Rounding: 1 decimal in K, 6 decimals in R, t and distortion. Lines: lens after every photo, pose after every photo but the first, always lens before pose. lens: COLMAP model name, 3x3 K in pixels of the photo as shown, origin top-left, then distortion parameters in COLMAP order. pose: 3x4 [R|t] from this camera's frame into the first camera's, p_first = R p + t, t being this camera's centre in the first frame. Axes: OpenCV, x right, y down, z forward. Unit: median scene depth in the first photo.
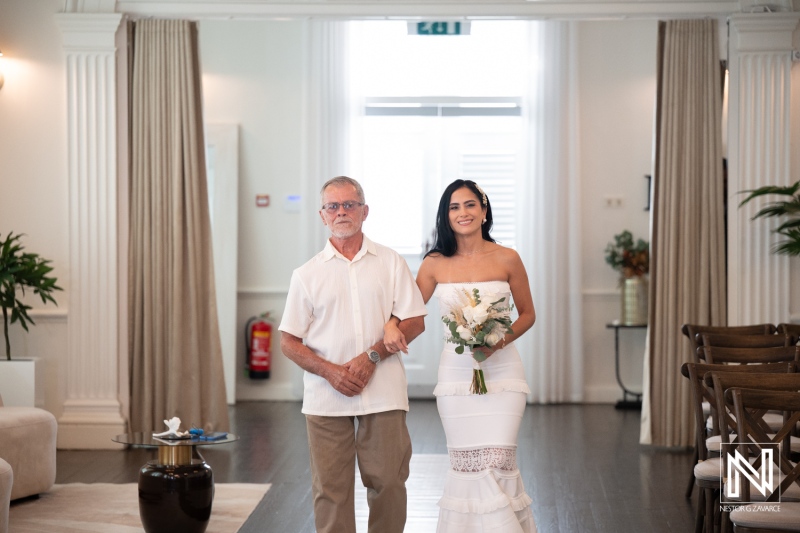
lens RADIAL K [[2452.9, 0, 396.7], [0, 2452.9, 266.1], [0, 0, 1]] dist [0.731001, -1.294245]
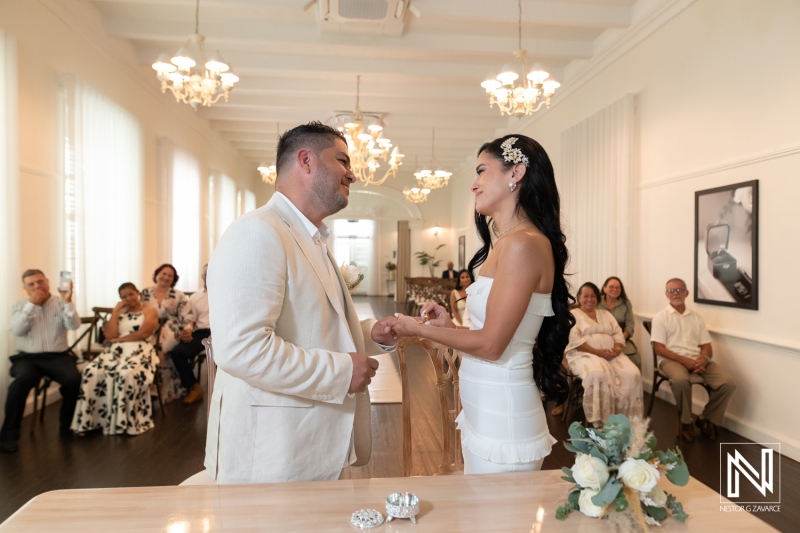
lens RADIAL K [[566.3, 0, 400.5], [0, 566.3, 268.5], [0, 0, 1]] dist [-0.001382, 0.003988]
pose [[0.991145, 0.001484, 0.132772, -0.048653], [0.000072, 0.999931, -0.011717, 0.016322], [-0.132781, 0.011623, 0.991077, -0.191606]]
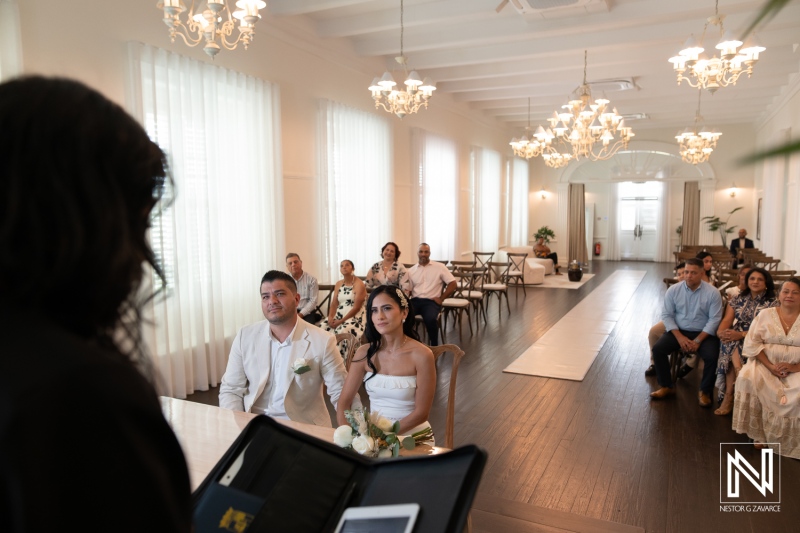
lens RADIAL K [[566.3, 0, 400.5], [0, 566.3, 268.5], [0, 0, 1]] dist [-0.001382, 0.003988]
pose [[0.917252, 0.035157, -0.396752, 0.040658], [-0.008611, 0.997614, 0.068492, -0.002048], [0.398214, -0.059408, 0.915367, -0.224748]]
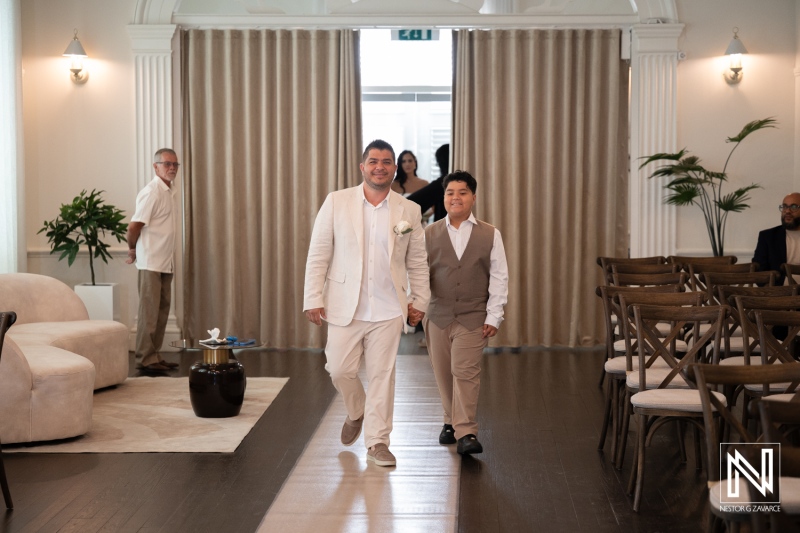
lens RADIAL K [[1828.7, 0, 400.0], [0, 1828.7, 266.5], [0, 0, 1]] dist [0.291078, -0.160660]
pose [[0.999968, -0.003304, 0.007351, 0.001676], [0.003095, 0.999597, 0.028235, 0.000349], [-0.007441, -0.028211, 0.999574, 0.011268]]
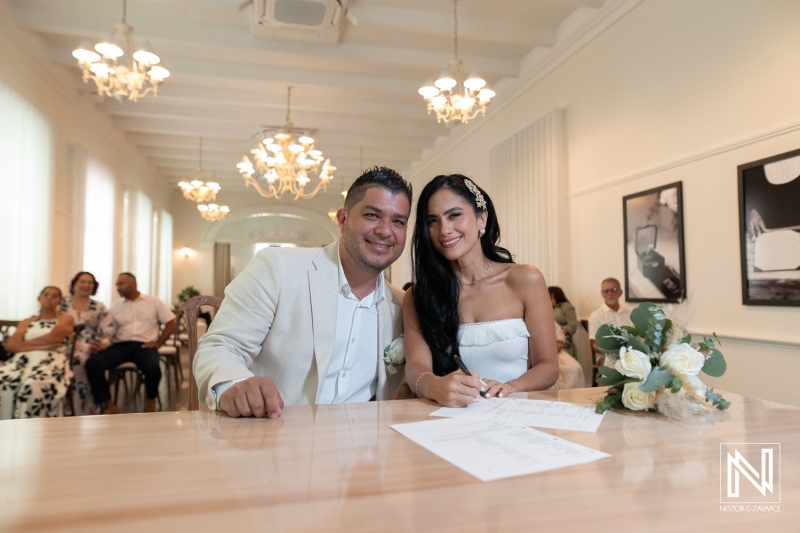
lens RADIAL K [[568.4, 0, 400.0], [0, 568.4, 265.3], [0, 0, 1]] dist [-0.009523, 0.006347]
pose [[0.962701, 0.009306, 0.270409, -0.059513], [0.011226, 0.997174, -0.074284, 0.033523], [-0.270336, 0.074549, 0.959875, -0.181868]]
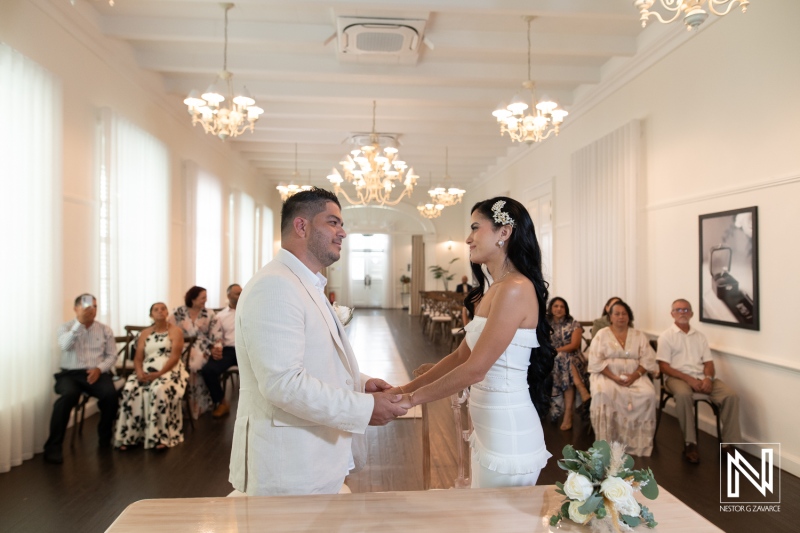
lens RADIAL K [[566.3, 0, 400.5], [0, 566.3, 268.5], [0, 0, 1]] dist [-0.001382, 0.003988]
pose [[0.994074, 0.000220, 0.108702, -0.052360], [0.003081, 0.999539, -0.030197, 0.009967], [-0.108659, 0.030353, 0.993616, -0.208658]]
